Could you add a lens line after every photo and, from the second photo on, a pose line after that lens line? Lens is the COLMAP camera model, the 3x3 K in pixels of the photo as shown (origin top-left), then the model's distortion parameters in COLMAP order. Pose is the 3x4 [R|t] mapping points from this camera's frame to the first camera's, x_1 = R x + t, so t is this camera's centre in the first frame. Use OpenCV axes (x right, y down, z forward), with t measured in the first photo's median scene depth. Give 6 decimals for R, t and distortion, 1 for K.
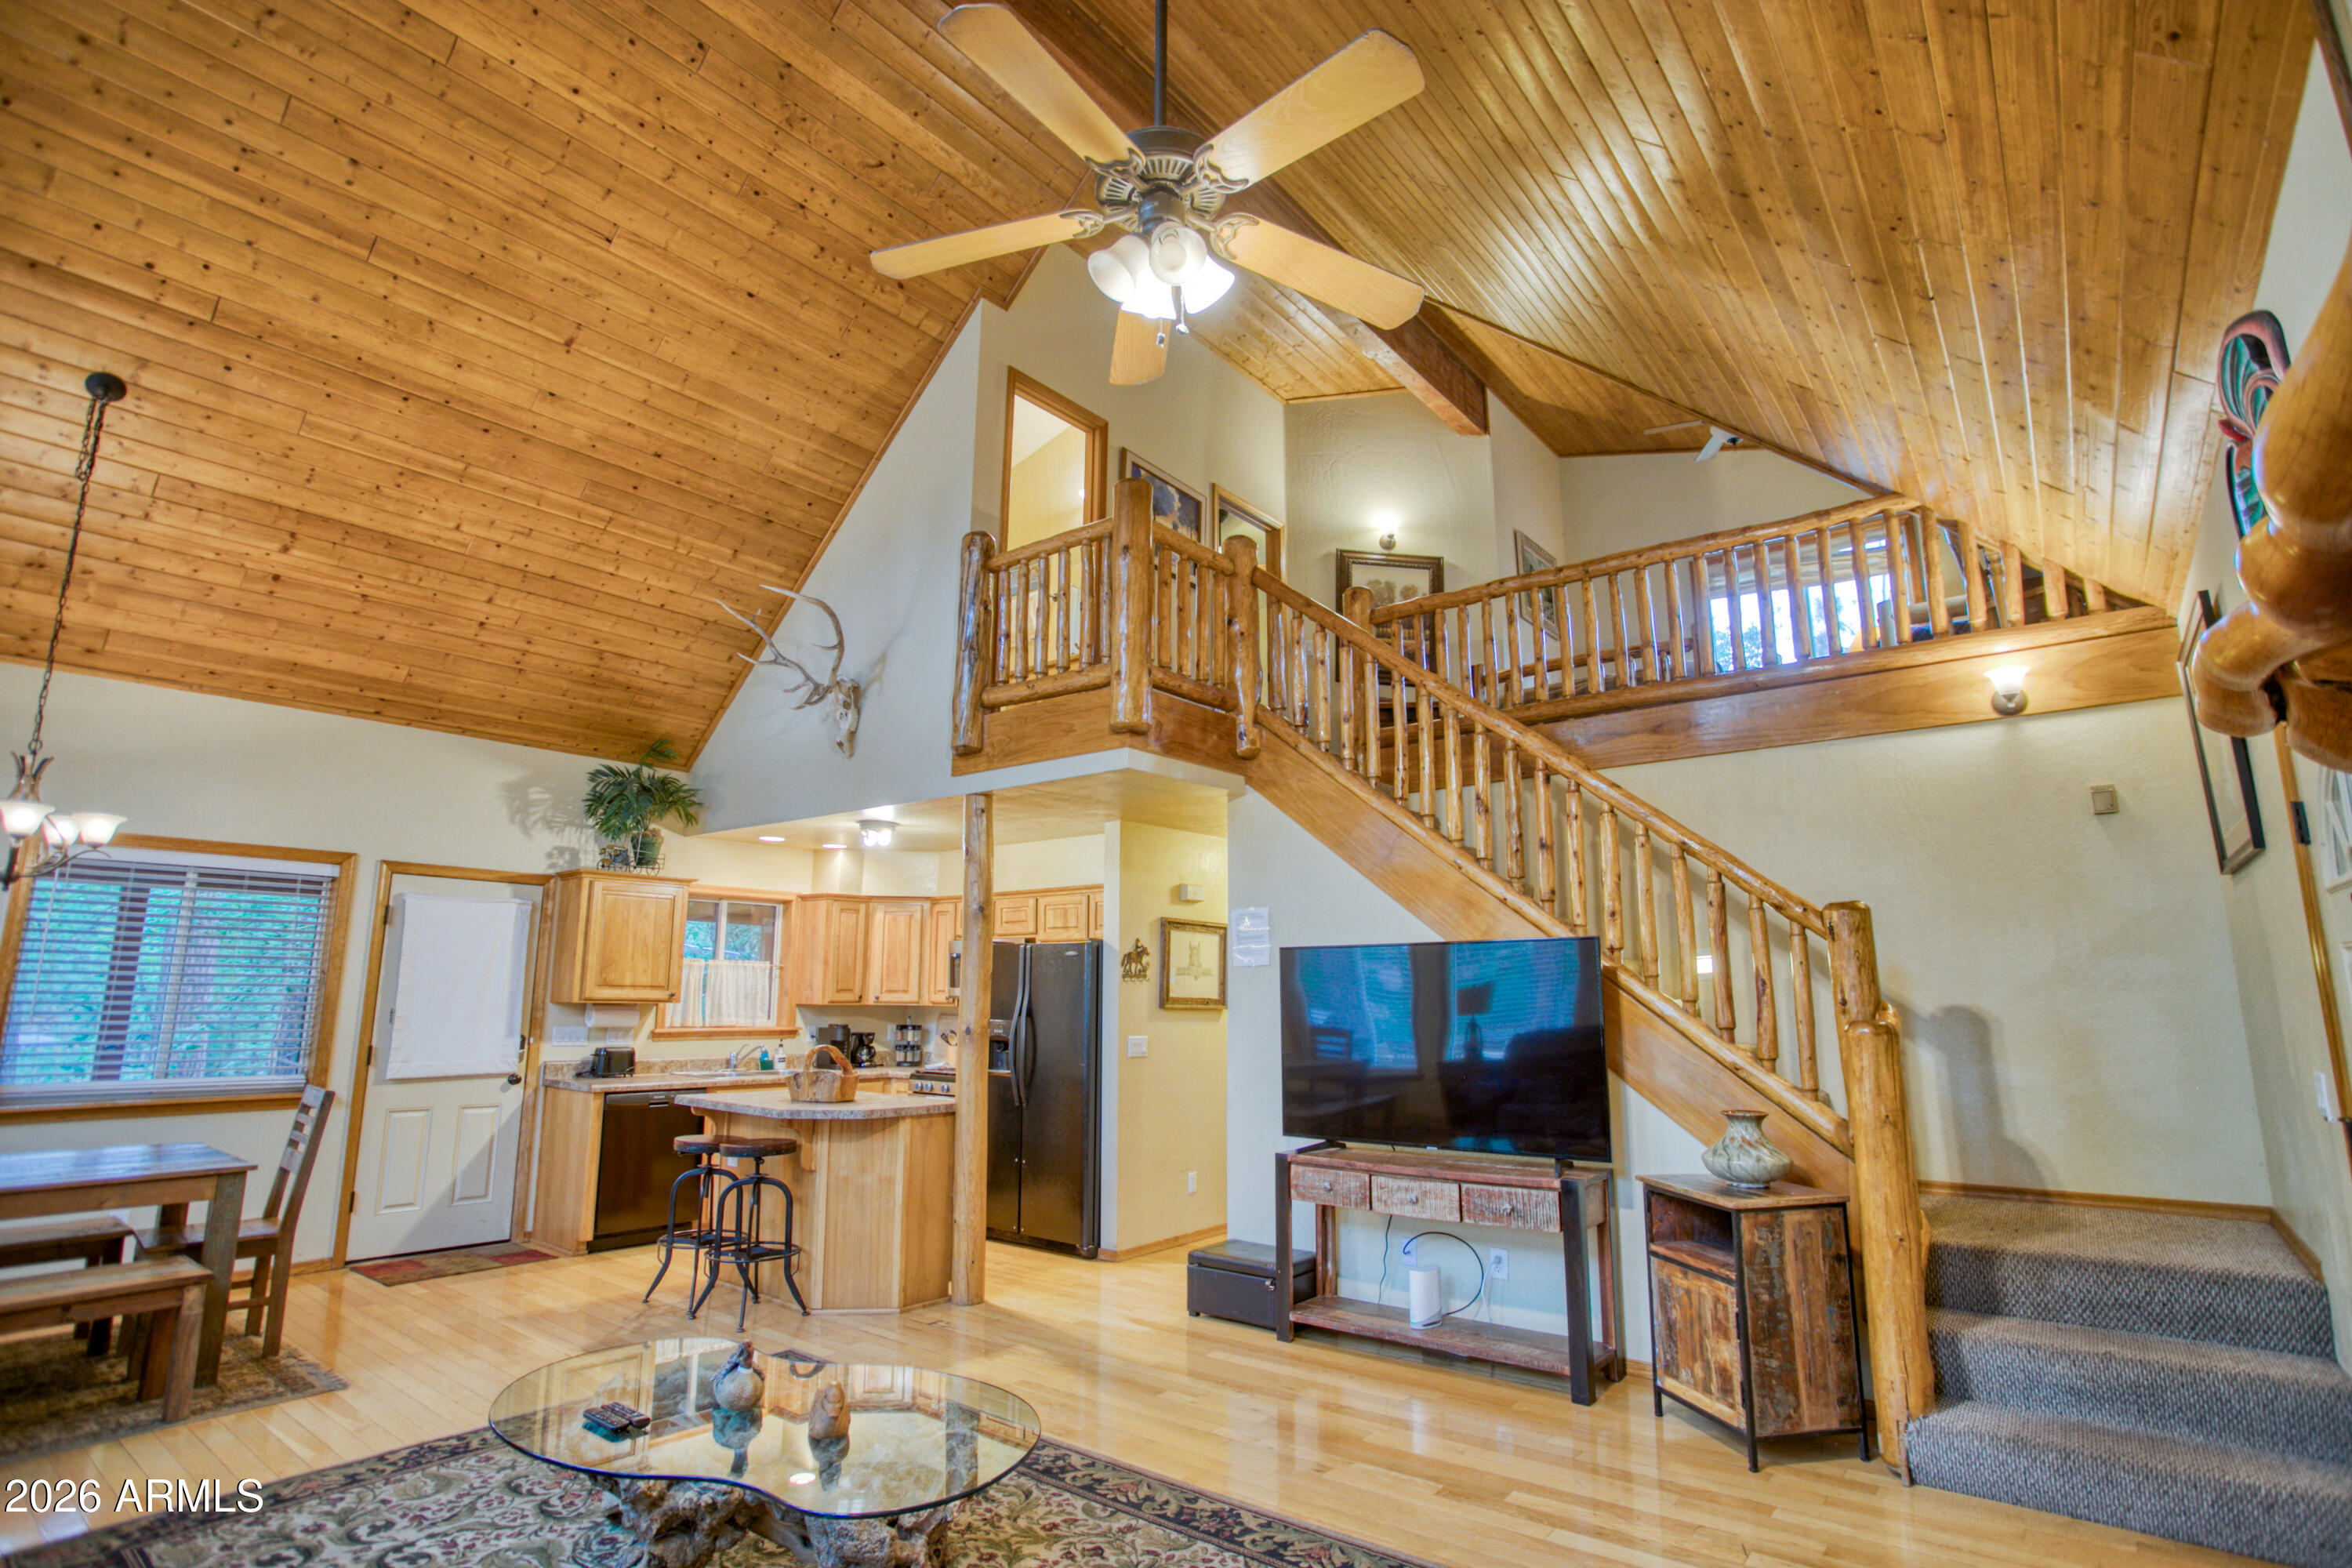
lens RADIAL K [[1155.1, 0, 1157.2], [0, 1155.1, 778.1], [0, 0, 1]] dist [-0.048078, 0.000110]
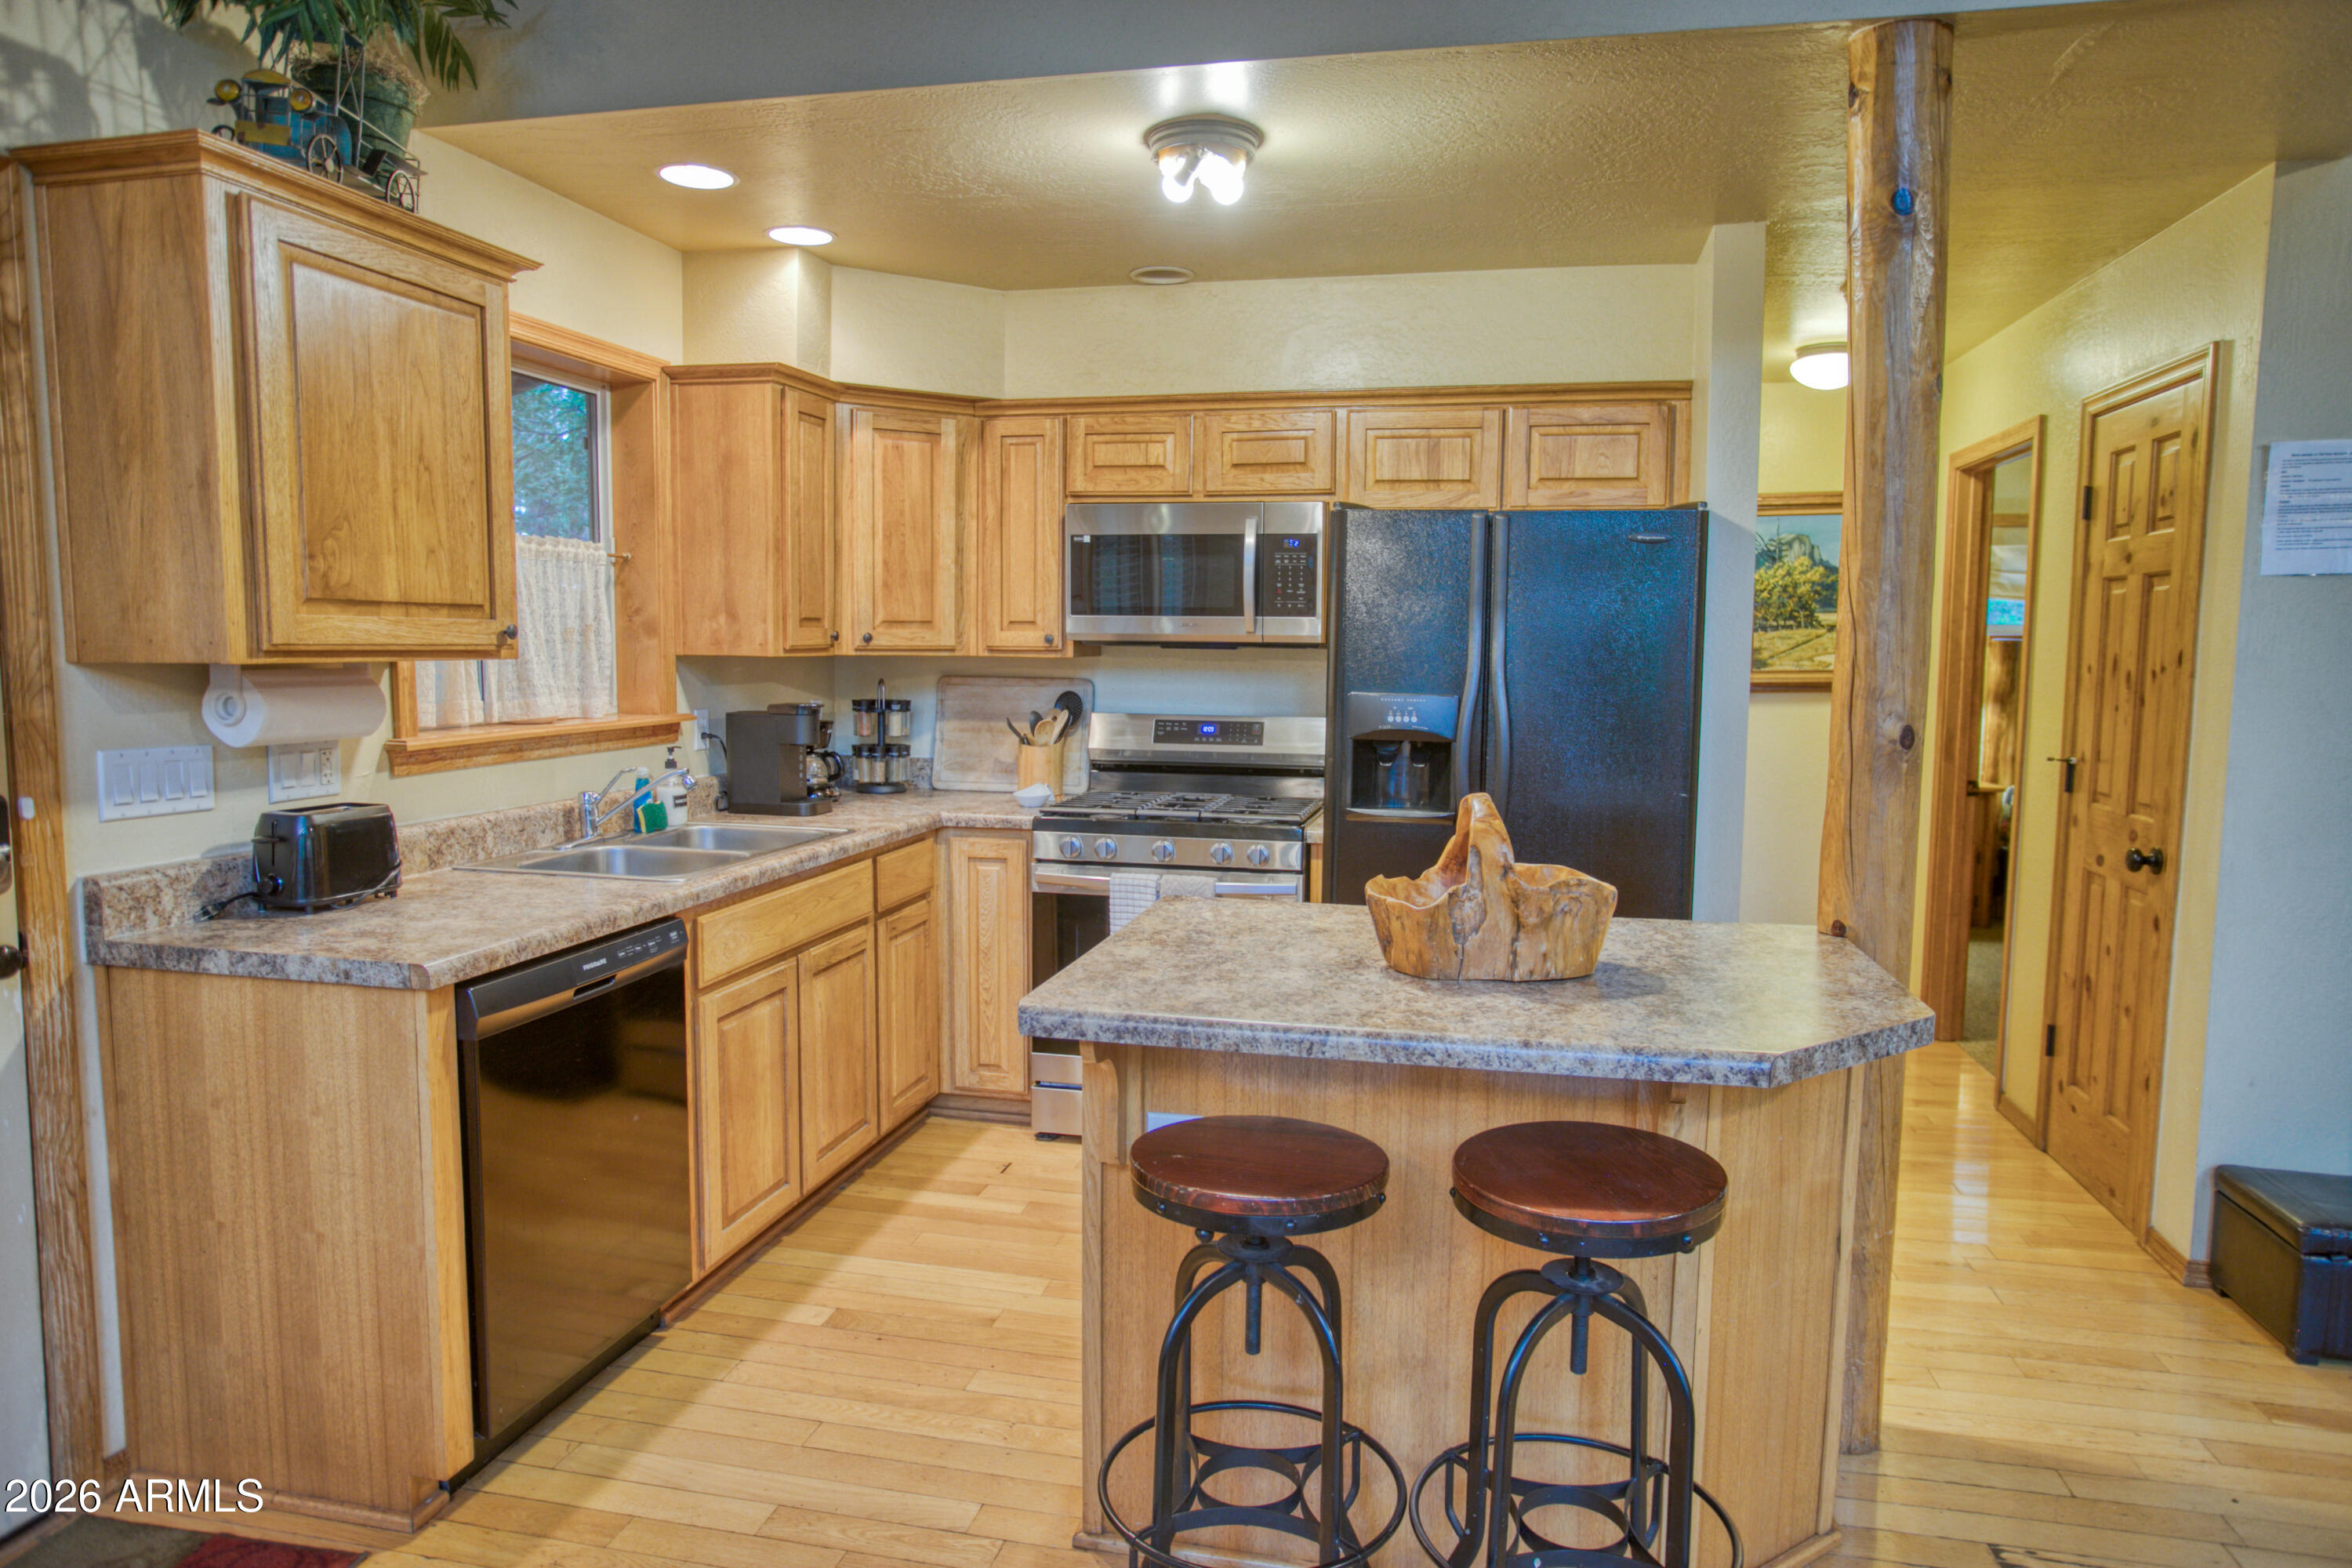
lens RADIAL K [[1447.9, 0, 1196.0], [0, 1447.9, 779.1], [0, 0, 1]] dist [-0.048469, 0.034417]
pose [[0.891067, -0.038985, 0.452195, -0.431897], [-0.090127, 0.961266, 0.260471, 0.108264], [-0.444834, -0.272852, 0.853038, 0.567555]]
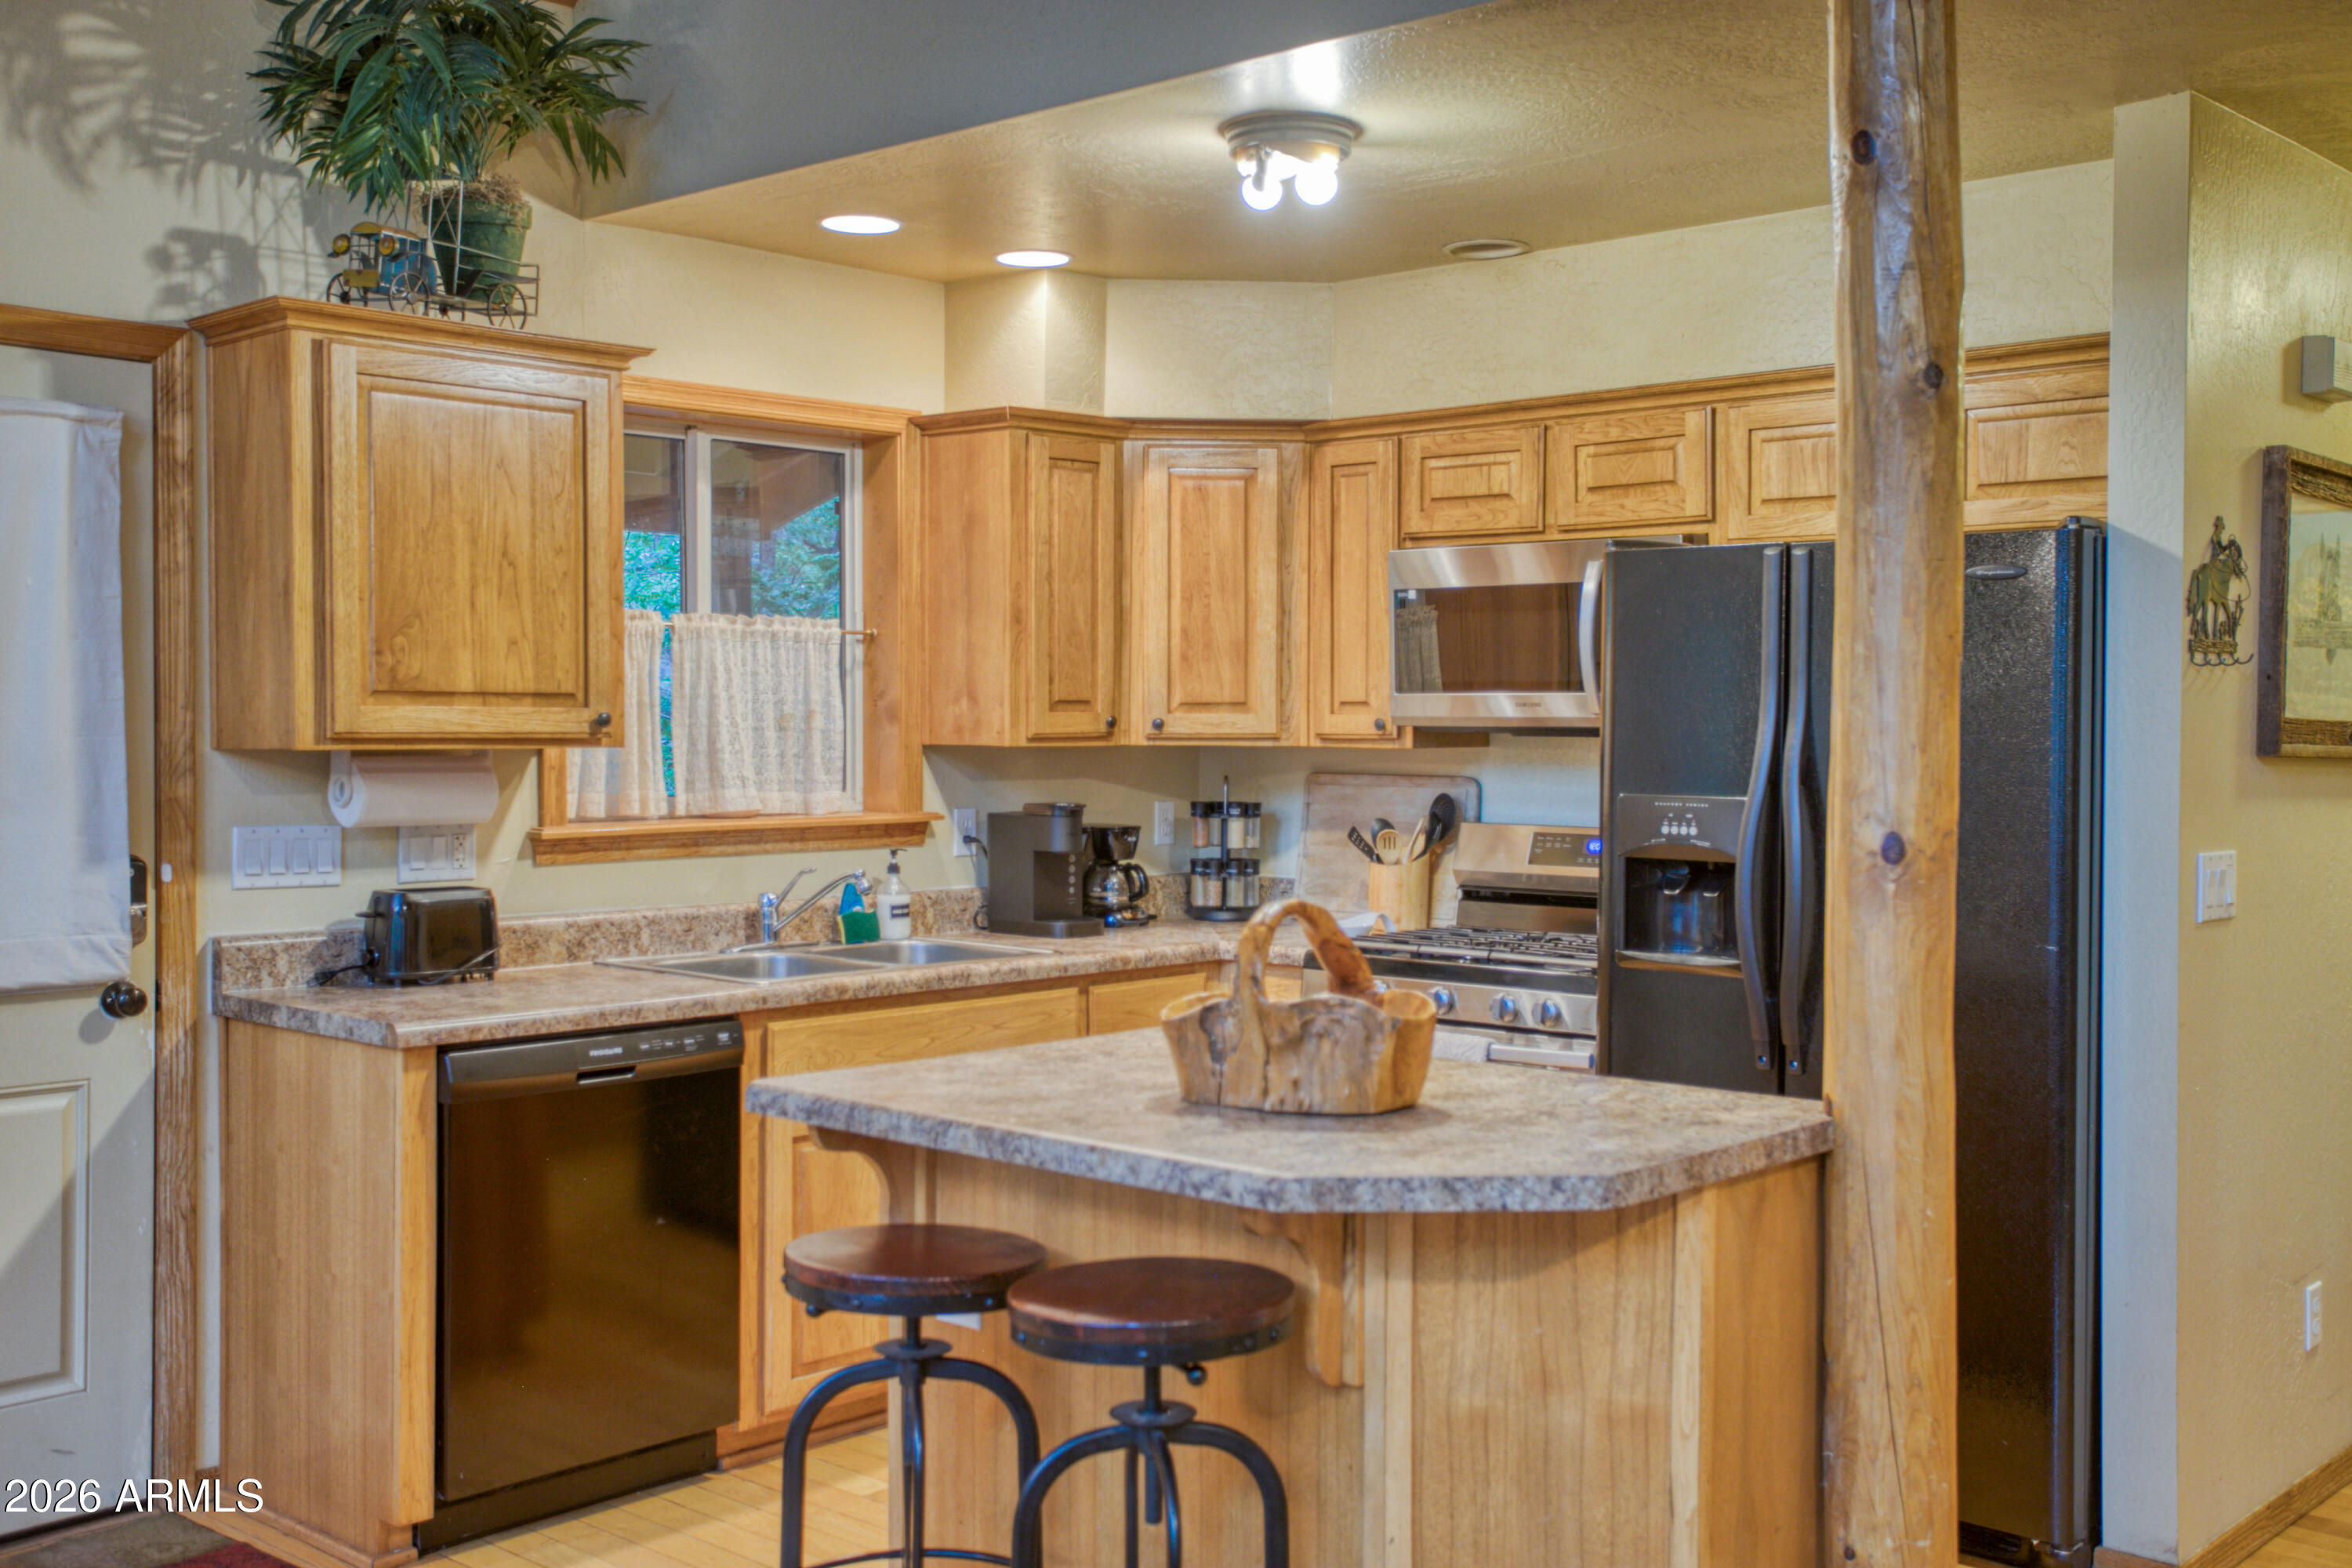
lens RADIAL K [[2376.2, 0, 1171.6], [0, 2376.2, 777.7], [0, 0, 1]] dist [0.040682, 0.000000]
pose [[0.998390, -0.000254, -0.056719, -0.231011], [0.012168, 0.977665, 0.209816, 0.070154], [0.055399, -0.210168, 0.976094, 0.370713]]
